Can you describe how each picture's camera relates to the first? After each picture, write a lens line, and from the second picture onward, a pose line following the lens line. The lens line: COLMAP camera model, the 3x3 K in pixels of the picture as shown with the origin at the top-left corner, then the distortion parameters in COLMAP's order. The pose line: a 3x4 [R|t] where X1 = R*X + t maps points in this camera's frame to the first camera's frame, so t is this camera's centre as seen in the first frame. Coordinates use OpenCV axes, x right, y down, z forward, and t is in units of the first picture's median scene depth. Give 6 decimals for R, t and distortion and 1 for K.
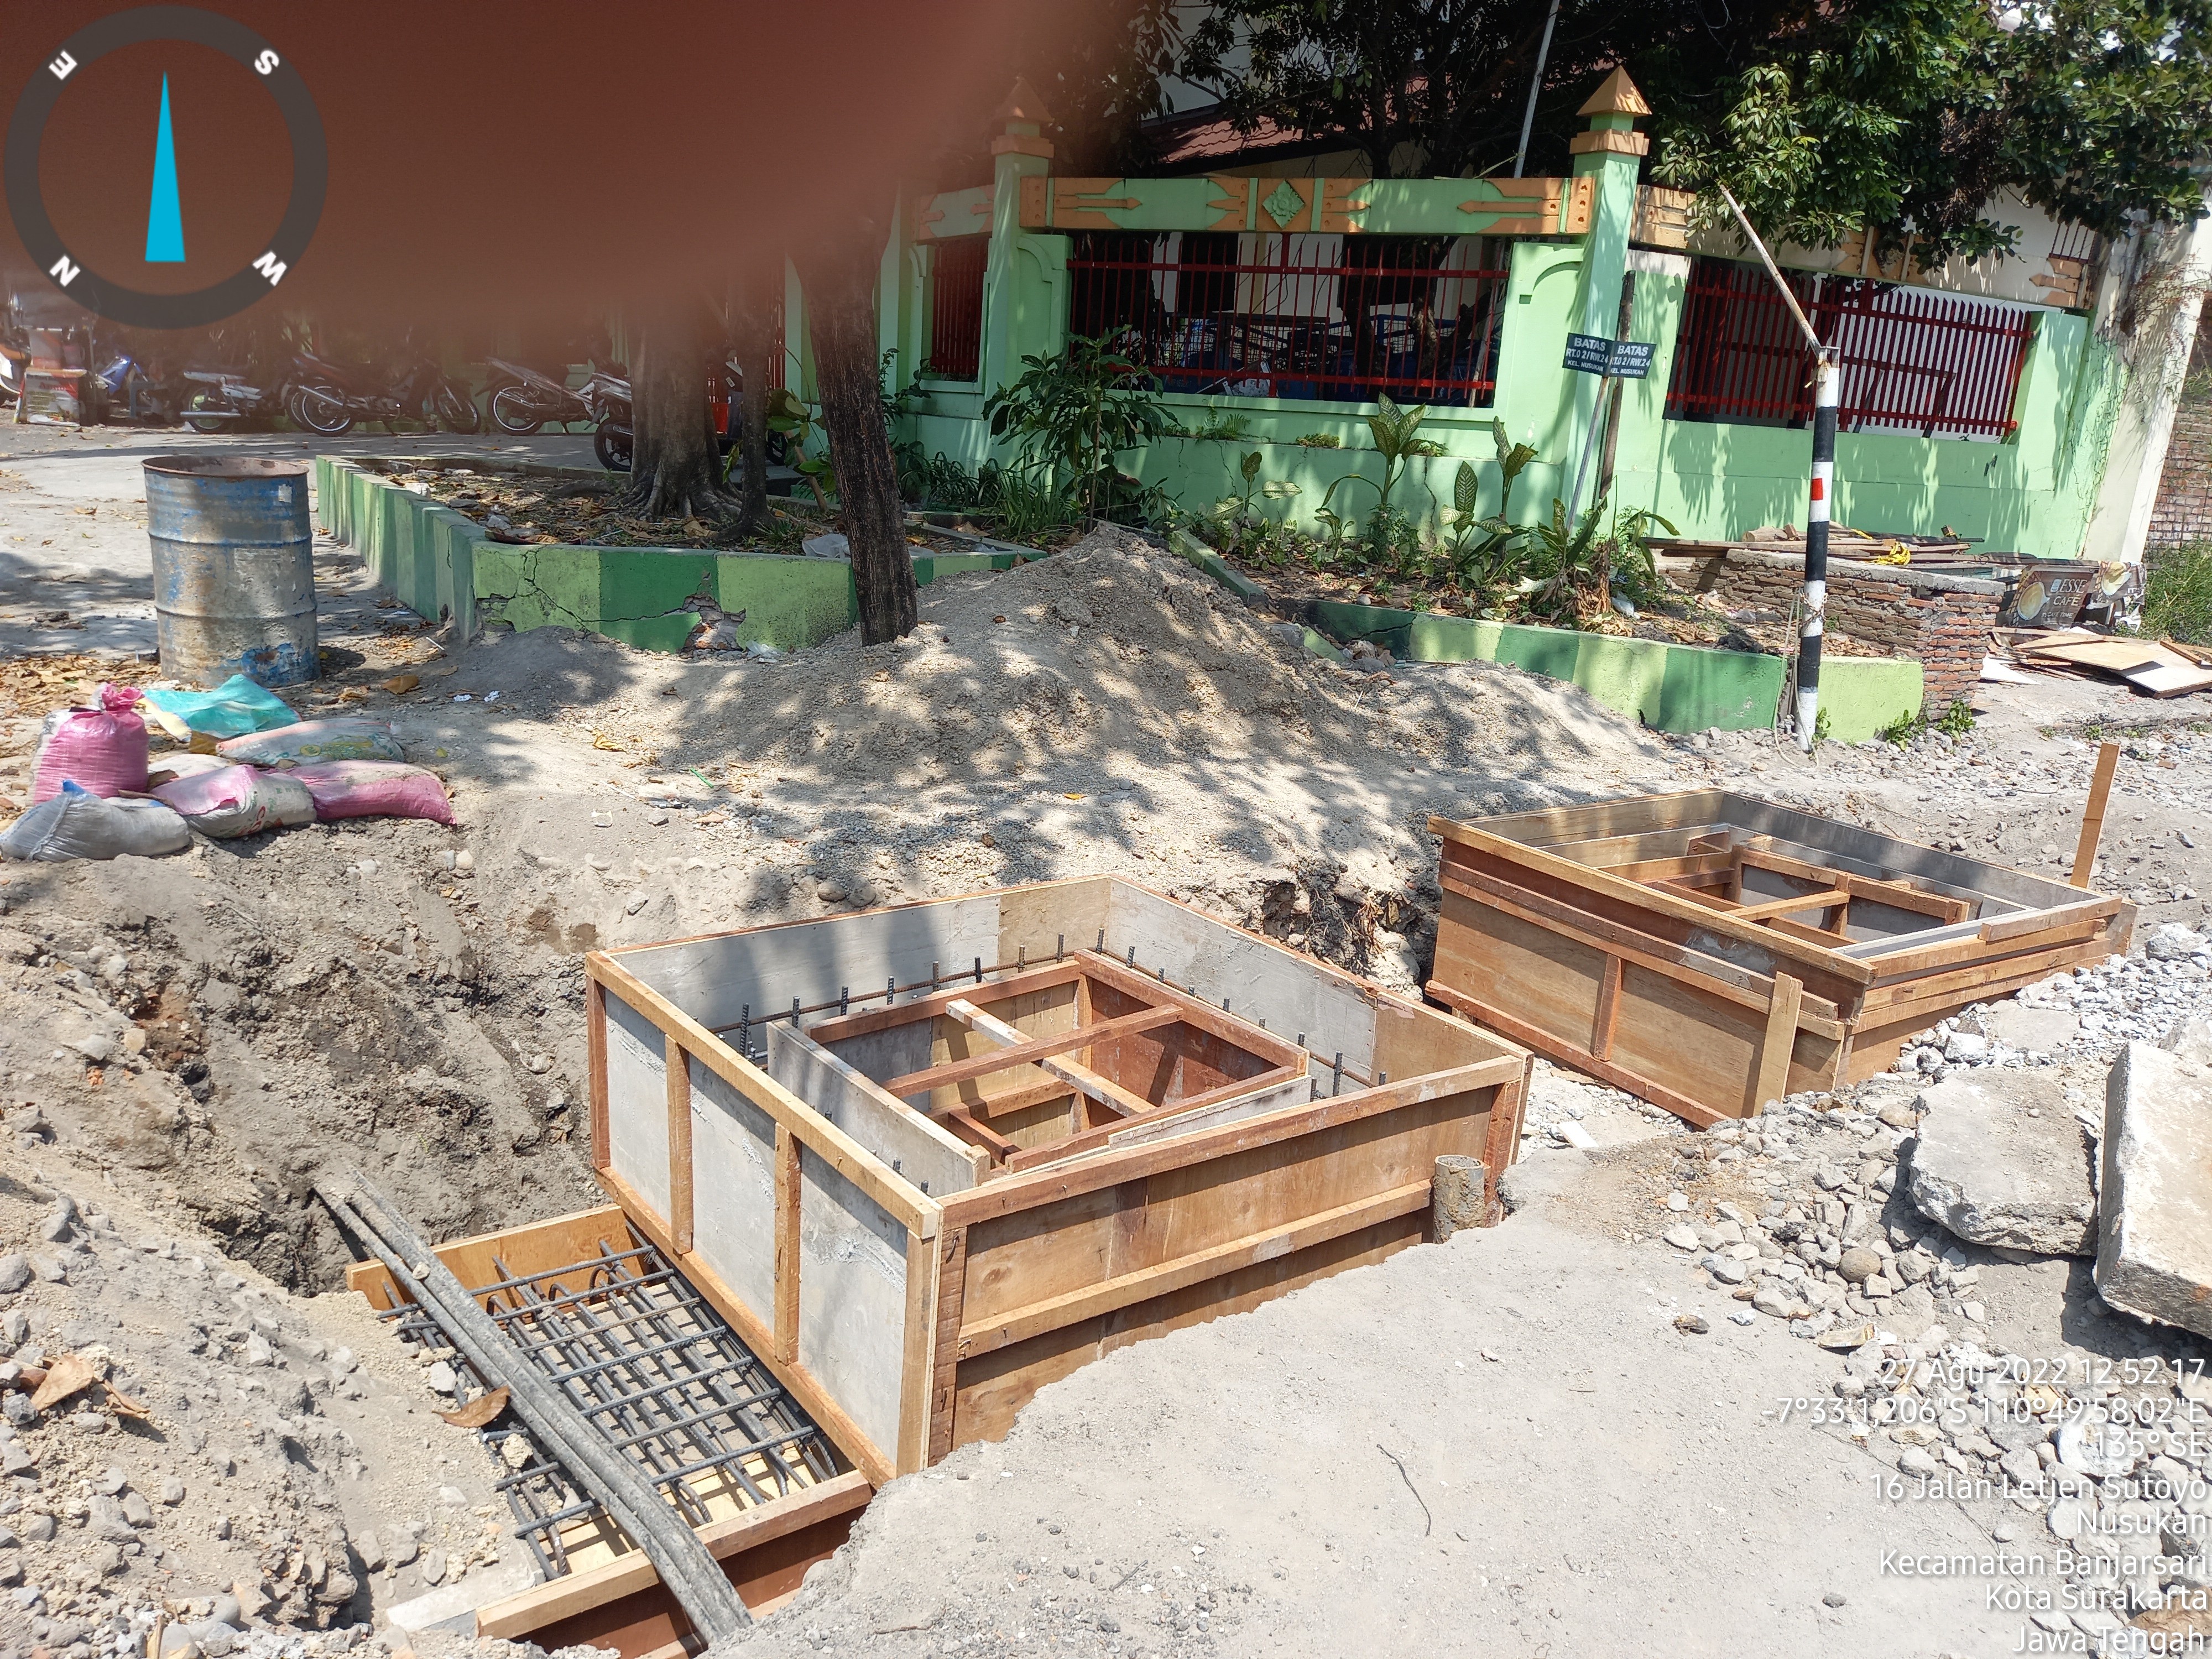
lens RADIAL K [[1506.3, 0, 1106.0], [0, 1506.3, 829.5], [0, 0, 1]] dist [0.008538, 0.000599]
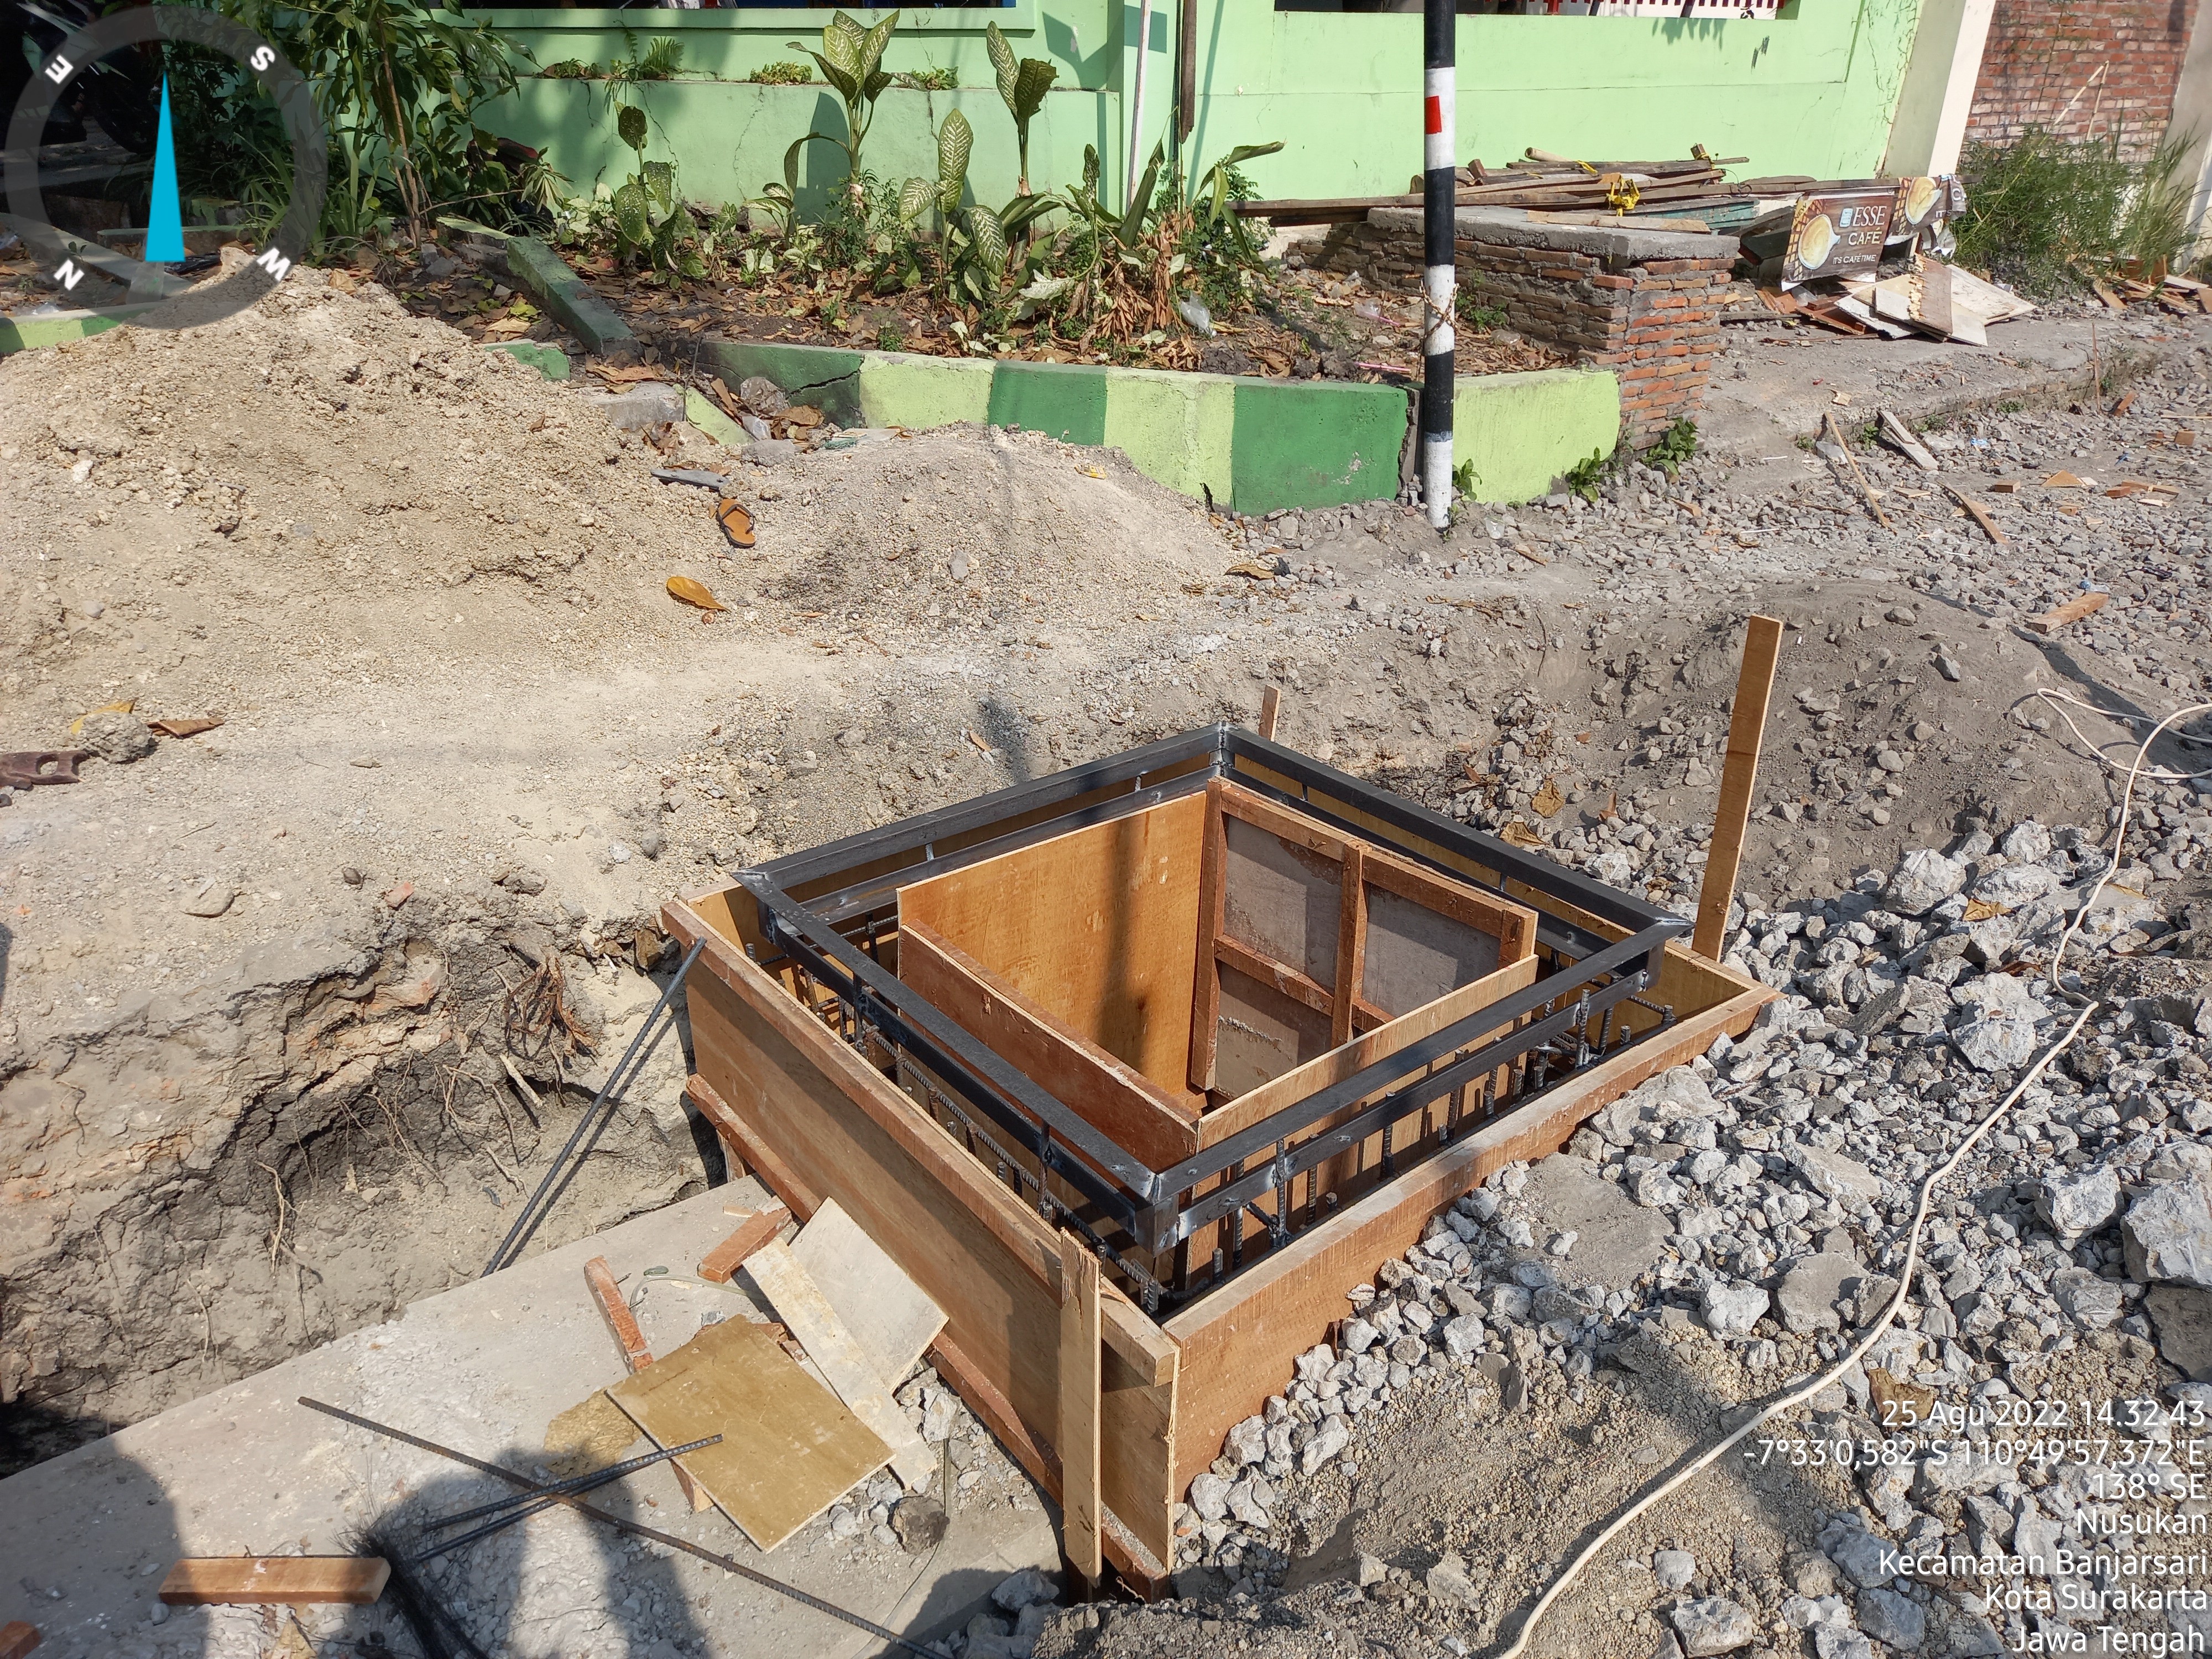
lens RADIAL K [[1591.3, 0, 1106.0], [0, 1591.3, 829.5], [0, 0, 1]] dist [0.023243, 0.001923]
pose [[0.991024, -0.100554, 0.088088, 0.226036], [0.081920, 0.977529, 0.194231, -0.067519], [-0.105639, -0.185271, 0.976993, 0.276432]]
